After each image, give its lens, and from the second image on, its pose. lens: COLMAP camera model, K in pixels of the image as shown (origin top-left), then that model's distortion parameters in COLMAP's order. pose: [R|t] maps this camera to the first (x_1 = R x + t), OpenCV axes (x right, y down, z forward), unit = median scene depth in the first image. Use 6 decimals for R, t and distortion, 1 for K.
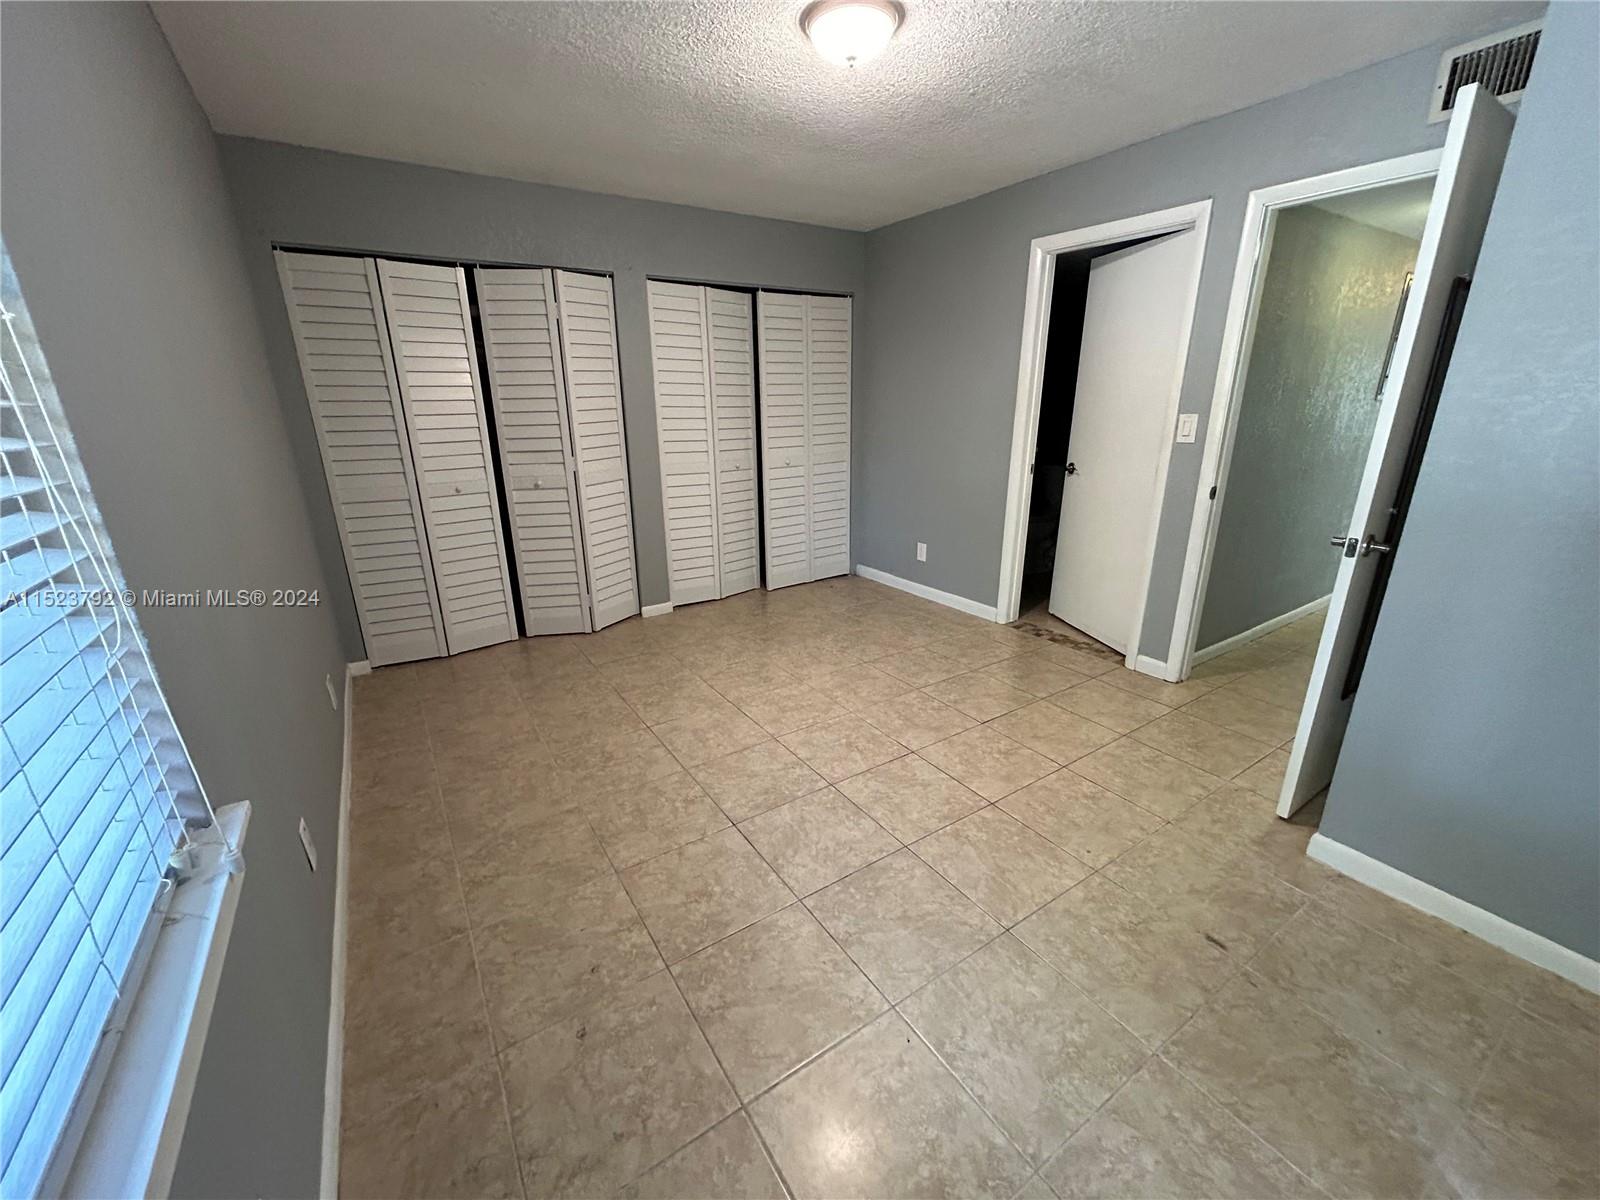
lens RADIAL K [[645.2, 0, 801.2], [0, 645.2, 598.9], [0, 0, 1]] dist [0.000170, 0.000556]
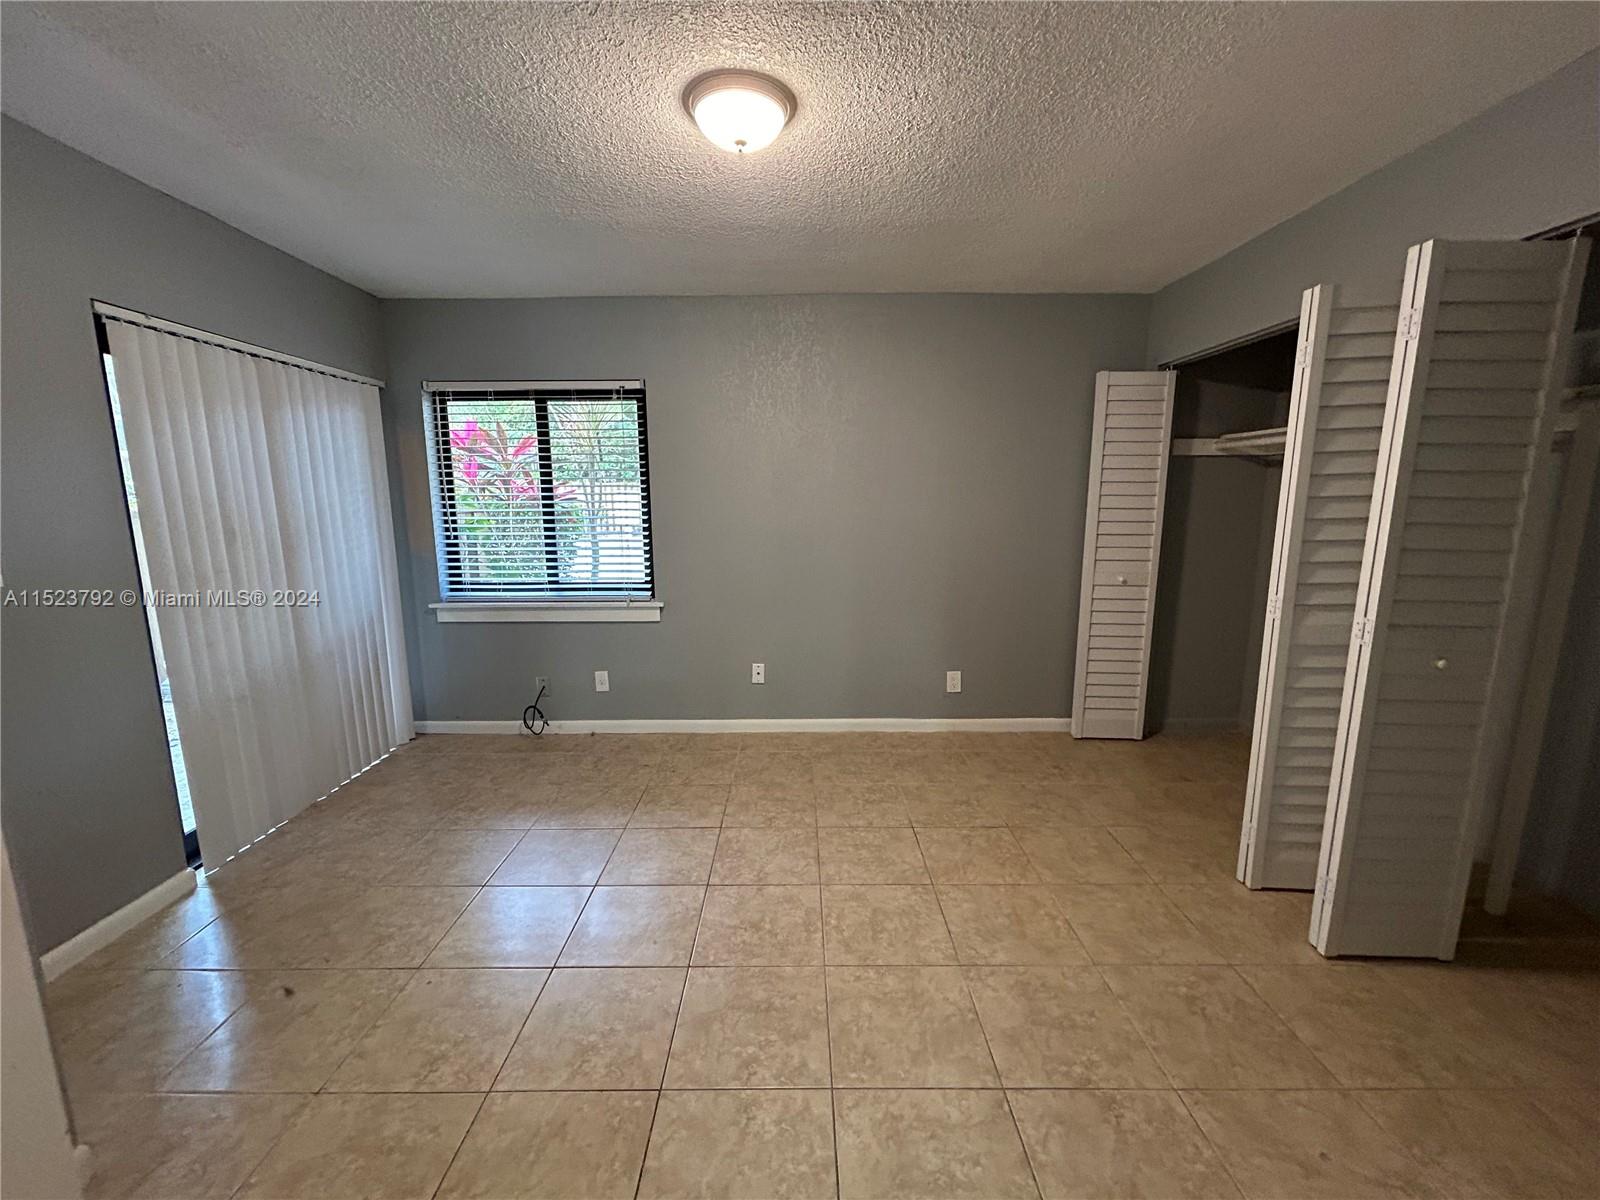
lens RADIAL K [[645.2, 0, 796.6], [0, 645.2, 601.3], [0, 0, 1]] dist [0.000170, 0.000556]
pose [[-0.551858, 0.156253, -0.819169, 0.585449], [-0.243468, 0.909307, 0.337467, -0.384861], [0.797606, 0.385675, -0.463766, 1.157653]]
